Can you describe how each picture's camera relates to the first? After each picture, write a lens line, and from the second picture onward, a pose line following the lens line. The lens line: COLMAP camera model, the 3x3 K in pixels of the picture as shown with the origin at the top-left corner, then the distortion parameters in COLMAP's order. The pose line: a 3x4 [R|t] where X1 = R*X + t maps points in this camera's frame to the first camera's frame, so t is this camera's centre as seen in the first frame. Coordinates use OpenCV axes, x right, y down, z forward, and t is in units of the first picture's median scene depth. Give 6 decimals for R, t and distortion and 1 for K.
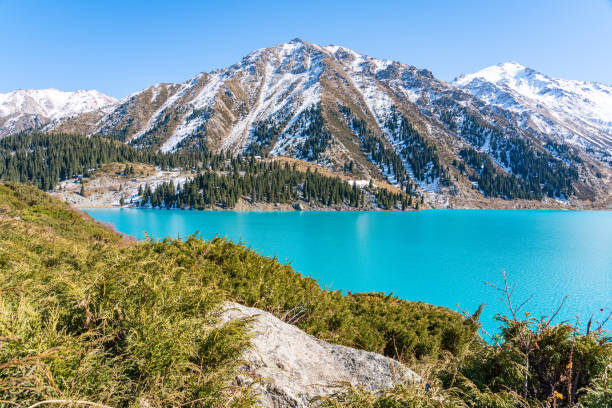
lens RADIAL K [[412.3, 0, 303.5], [0, 412.3, 201.7], [0, 0, 1]] dist [-0.030879, 0.014974]
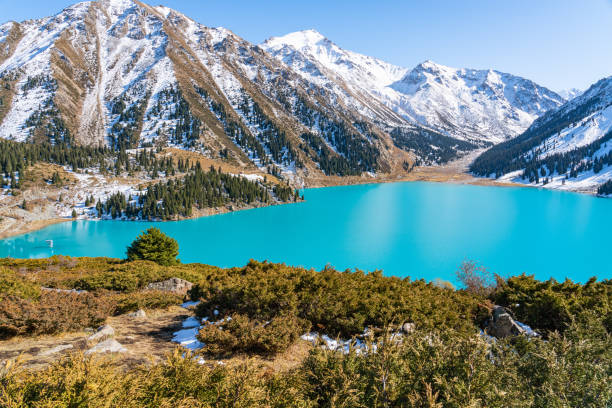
lens RADIAL K [[412.3, 0, 303.6], [0, 412.3, 200.4], [0, 0, 1]] dist [-0.030879, 0.014974]
pose [[0.890813, -0.057042, 0.450776, -0.167254], [0.002269, 0.992635, 0.121126, -0.071611], [-0.454365, -0.106878, 0.884381, -0.102570]]
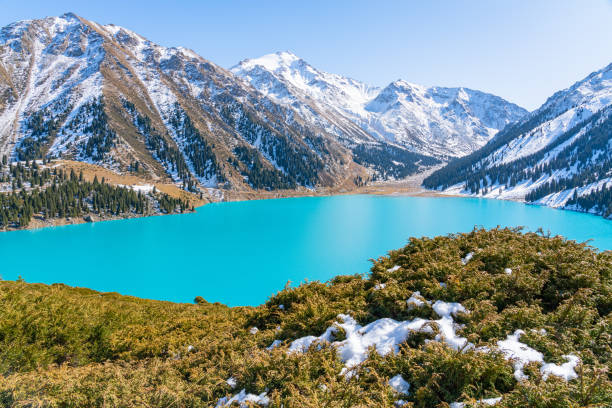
lens RADIAL K [[412.3, 0, 304.0], [0, 412.3, 200.0], [0, 0, 1]] dist [-0.030879, 0.014974]
pose [[0.881050, -0.048473, 0.470532, -0.008567], [0.019137, 0.997574, 0.066933, -0.046569], [-0.472635, -0.049967, 0.879840, -0.136150]]
